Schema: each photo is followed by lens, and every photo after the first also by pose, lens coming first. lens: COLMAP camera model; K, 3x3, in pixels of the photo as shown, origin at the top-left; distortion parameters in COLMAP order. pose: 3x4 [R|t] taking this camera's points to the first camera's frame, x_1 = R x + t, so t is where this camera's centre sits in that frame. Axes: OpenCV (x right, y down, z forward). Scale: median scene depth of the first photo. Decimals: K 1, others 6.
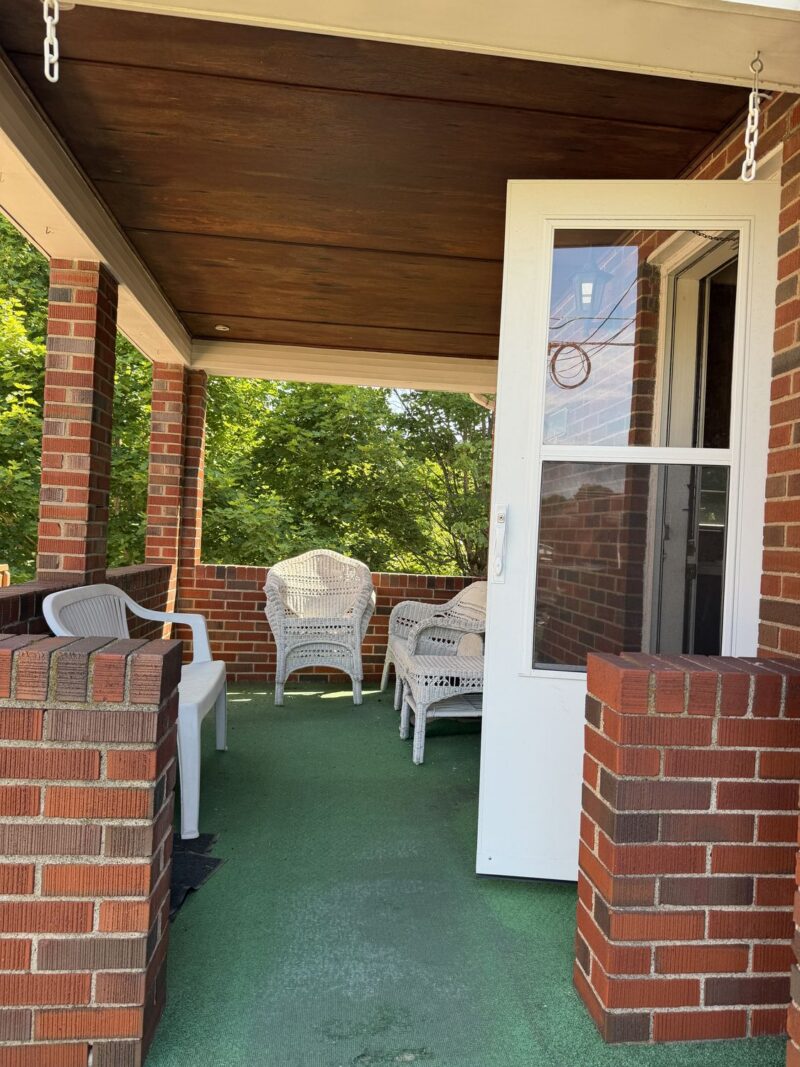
lens RADIAL K [[749.5, 0, 403.9], [0, 749.5, 534.4], [0, 0, 1]] dist [-0.002013, -0.010423]
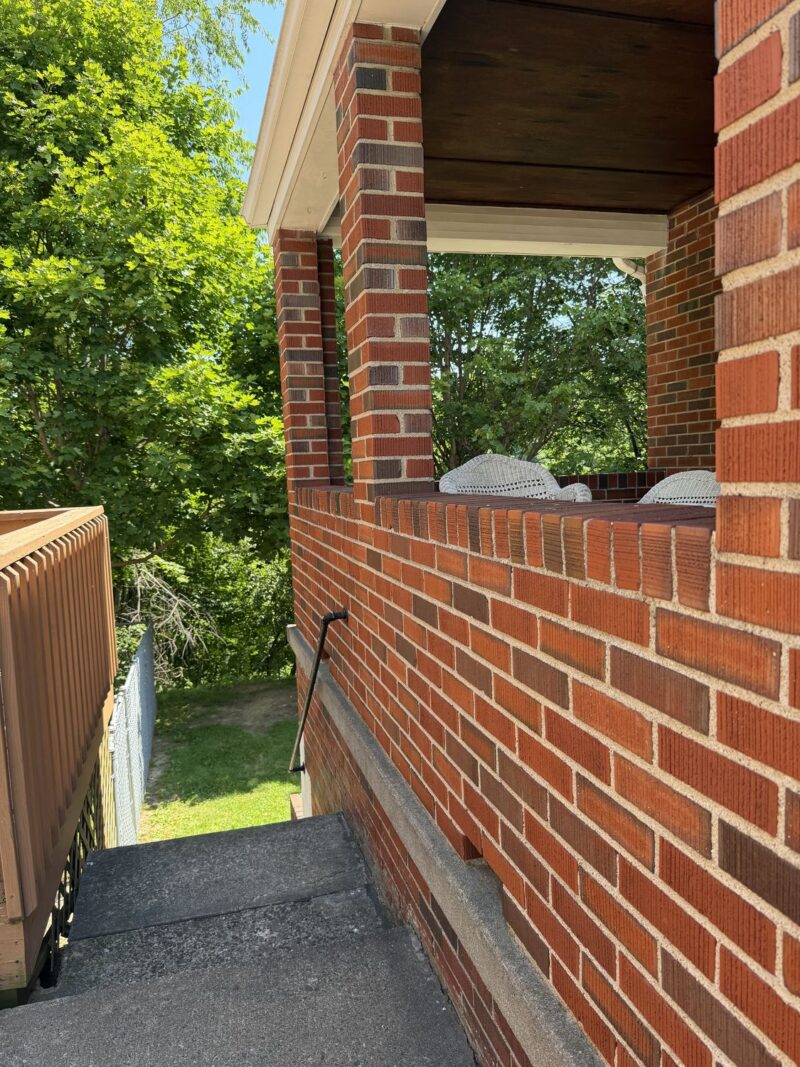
lens RADIAL K [[749.5, 0, 399.0], [0, 749.5, 536.2], [0, 0, 1]] dist [-0.002013, -0.010423]
pose [[0.977958, -0.115740, 0.173789, -0.490064], [0.098304, 0.989515, 0.105813, 0.020117], [-0.184213, -0.086397, 0.979082, 0.234414]]
